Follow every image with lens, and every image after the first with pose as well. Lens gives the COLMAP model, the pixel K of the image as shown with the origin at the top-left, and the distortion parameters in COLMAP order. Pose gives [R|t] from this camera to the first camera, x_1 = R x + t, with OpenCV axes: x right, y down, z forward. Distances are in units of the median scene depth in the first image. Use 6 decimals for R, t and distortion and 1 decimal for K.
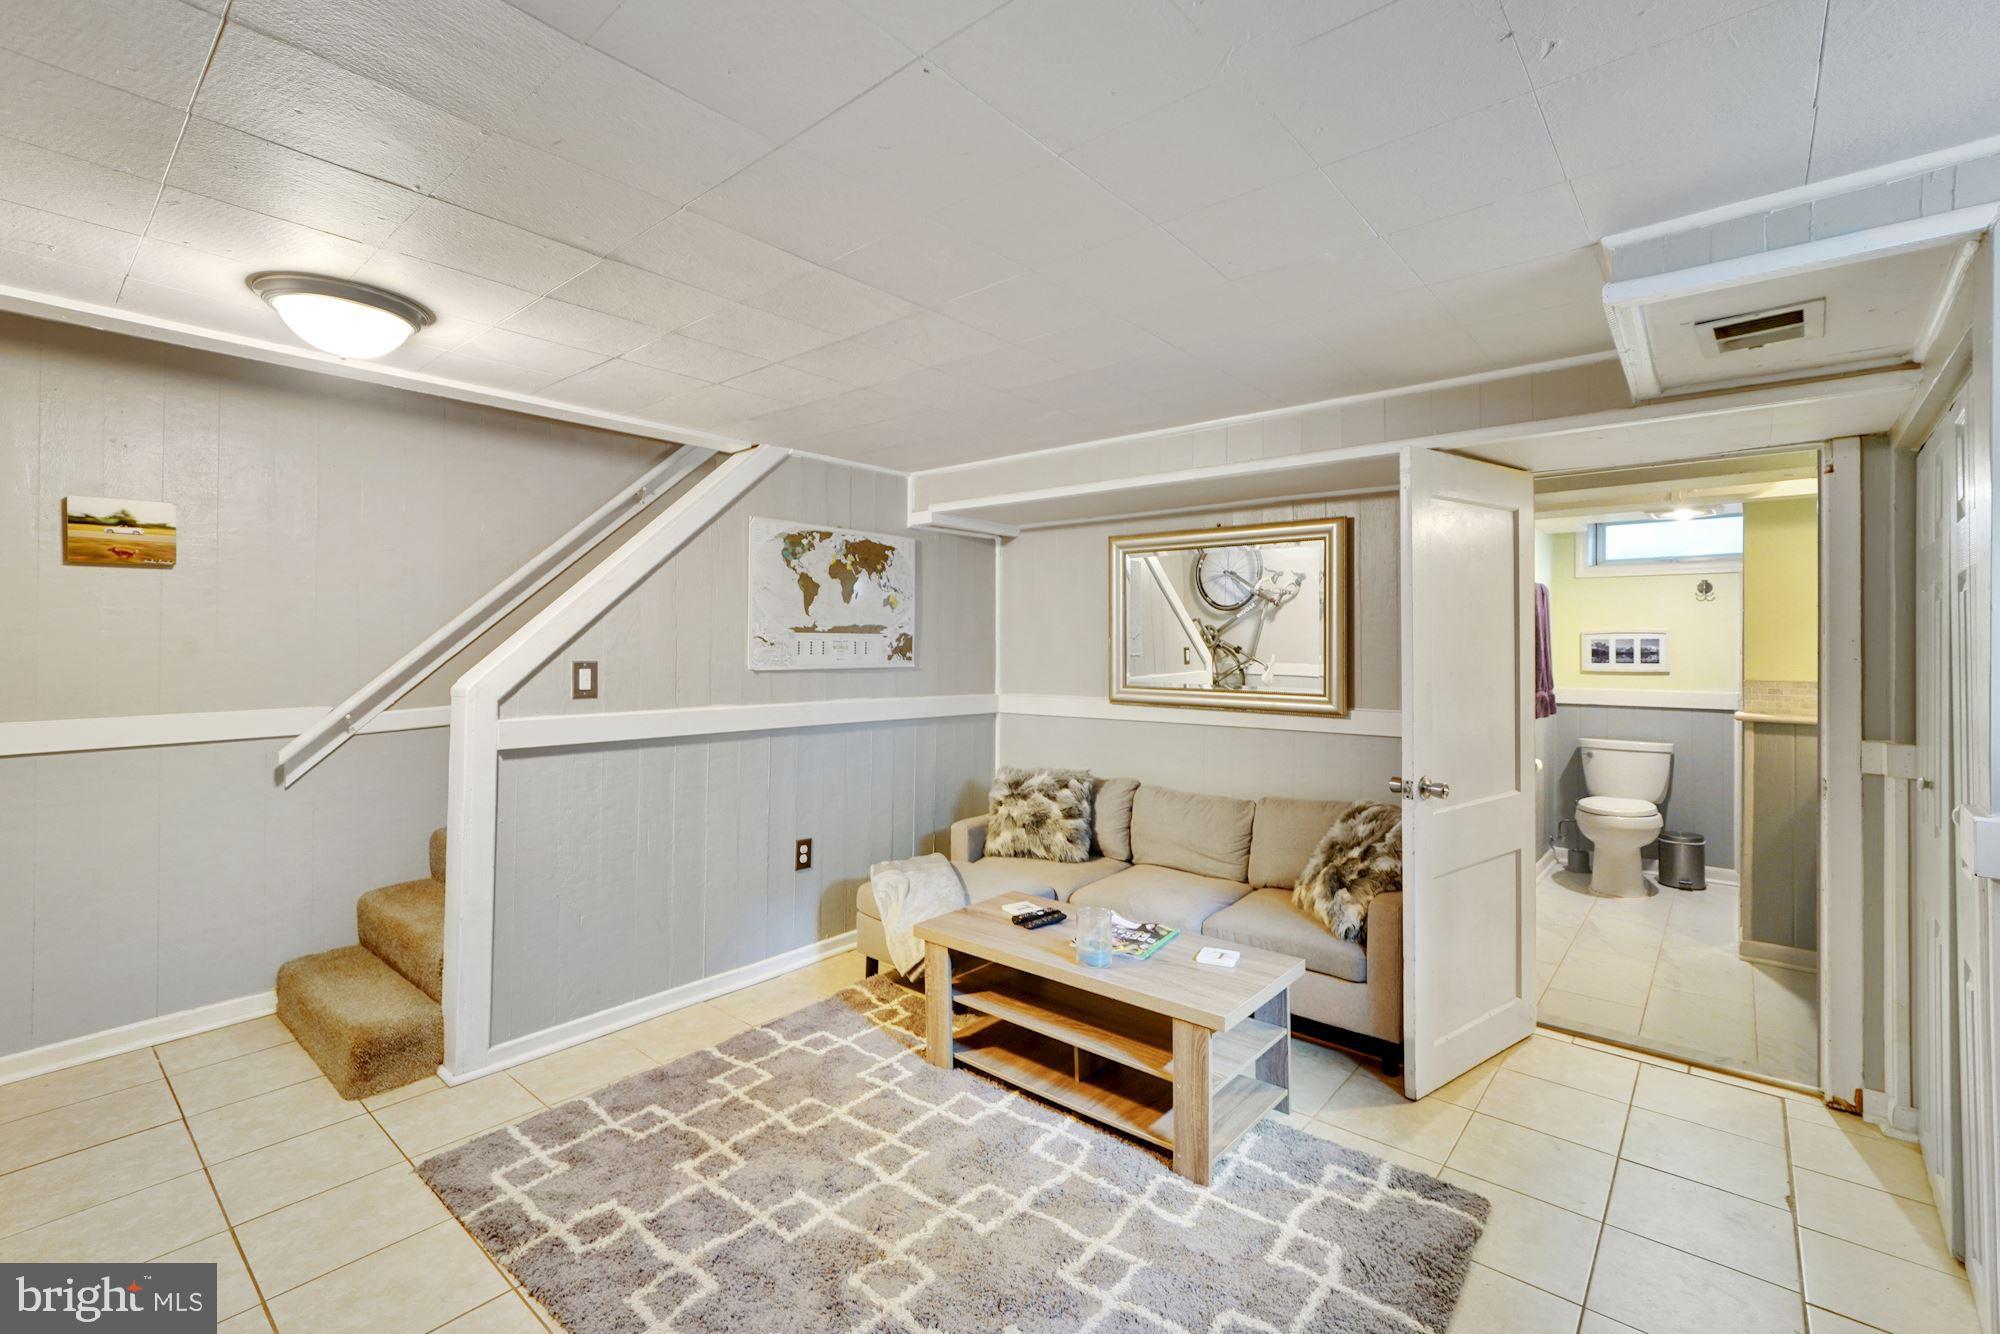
lens RADIAL K [[869.4, 0, 998.4], [0, 869.4, 642.7], [0, 0, 1]] dist [0.002778, 0.000284]
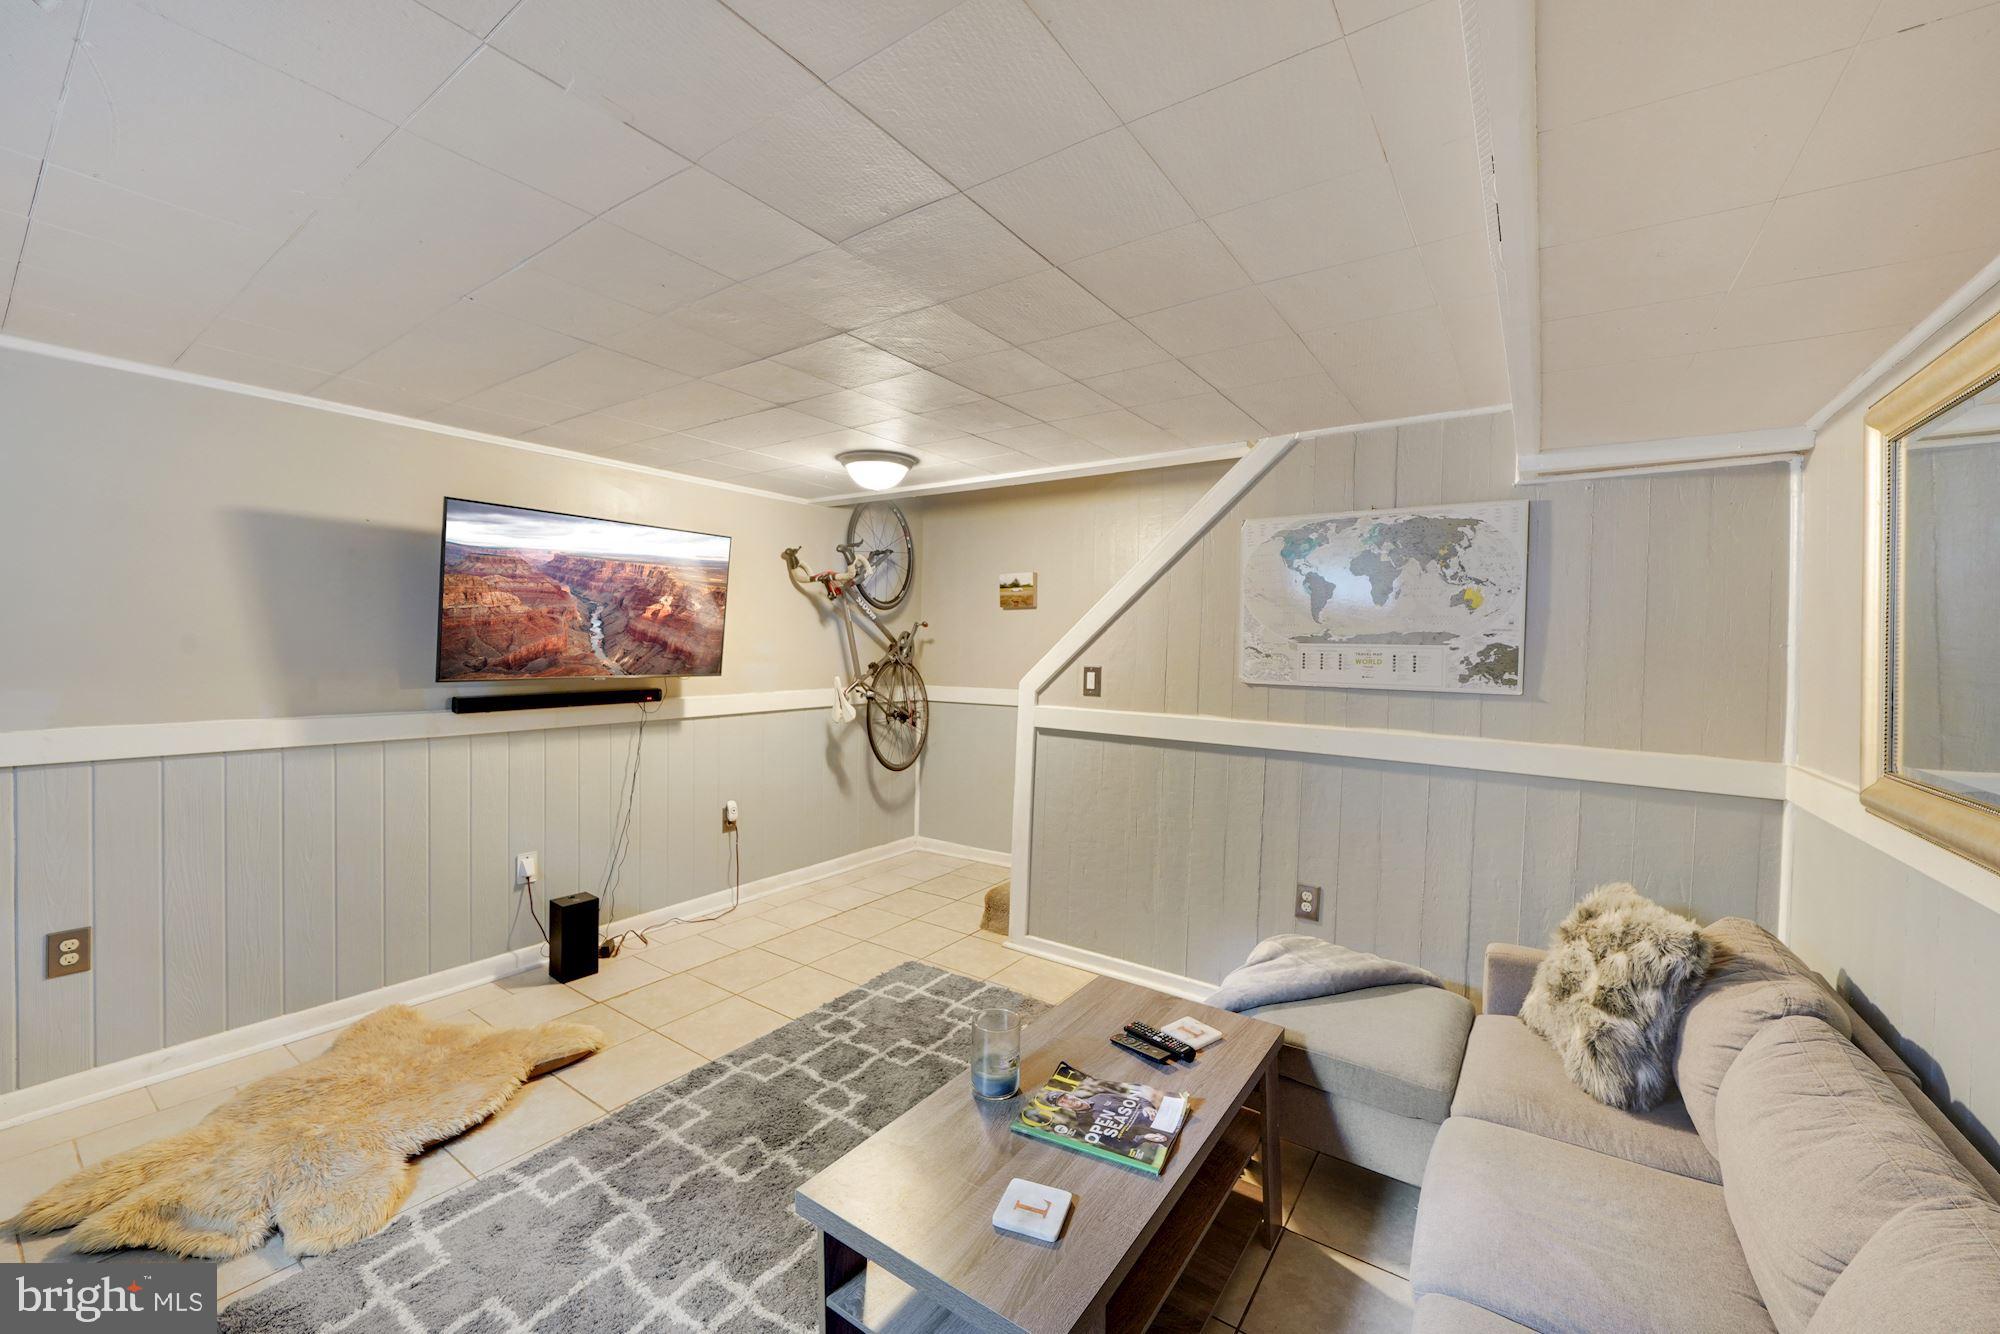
lens RADIAL K [[776.4, 0, 1006.9], [0, 776.4, 659.7], [0, 0, 1]] dist [-0.012976, 0.000096]
pose [[0.102889, 0.014326, -0.994590, 0.612824], [-0.016568, 0.999782, 0.012687, 0.000172], [0.994555, 0.015173, 0.103104, 0.764687]]
